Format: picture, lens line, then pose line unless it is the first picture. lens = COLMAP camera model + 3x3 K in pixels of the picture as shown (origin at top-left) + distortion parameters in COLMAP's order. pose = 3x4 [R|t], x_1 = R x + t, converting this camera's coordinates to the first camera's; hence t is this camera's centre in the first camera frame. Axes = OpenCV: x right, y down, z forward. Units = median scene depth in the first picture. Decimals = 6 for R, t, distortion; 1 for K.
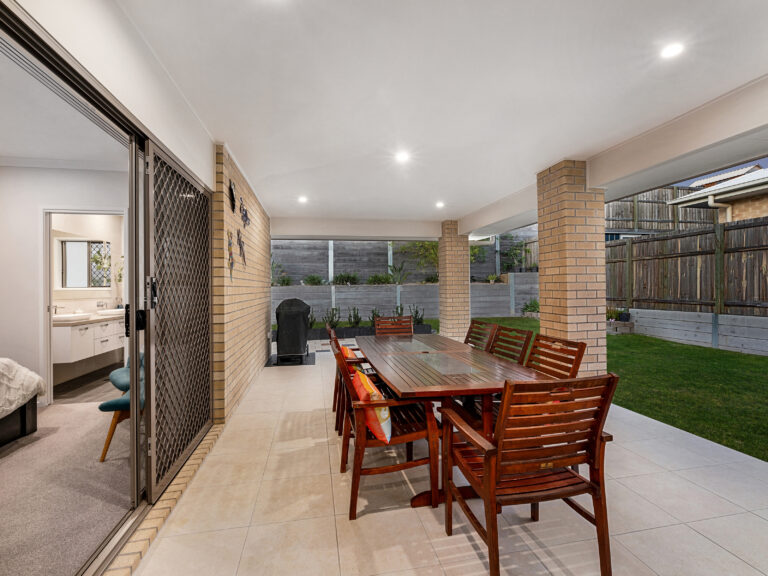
lens RADIAL K [[351.0, 0, 368.6], [0, 351.0, 285.8], [0, 0, 1]] dist [-0.003810, 0.001826]
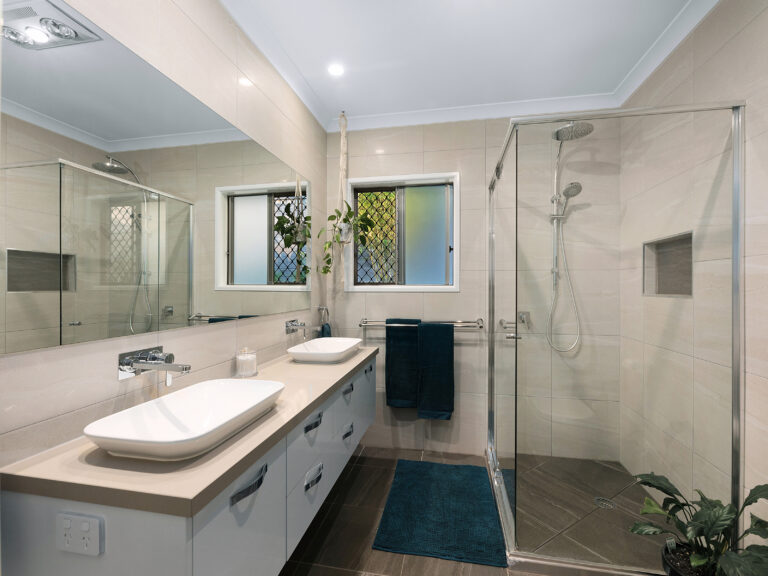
lens RADIAL K [[351.0, 0, 385.7], [0, 351.0, 287.8], [0, 0, 1]] dist [-0.003810, 0.001826]
pose [[0.935963, 0.015245, -0.351768, -0.466069], [-0.013581, 0.999882, 0.007200, 0.003092], [0.351837, -0.001961, 0.936059, 0.588724]]
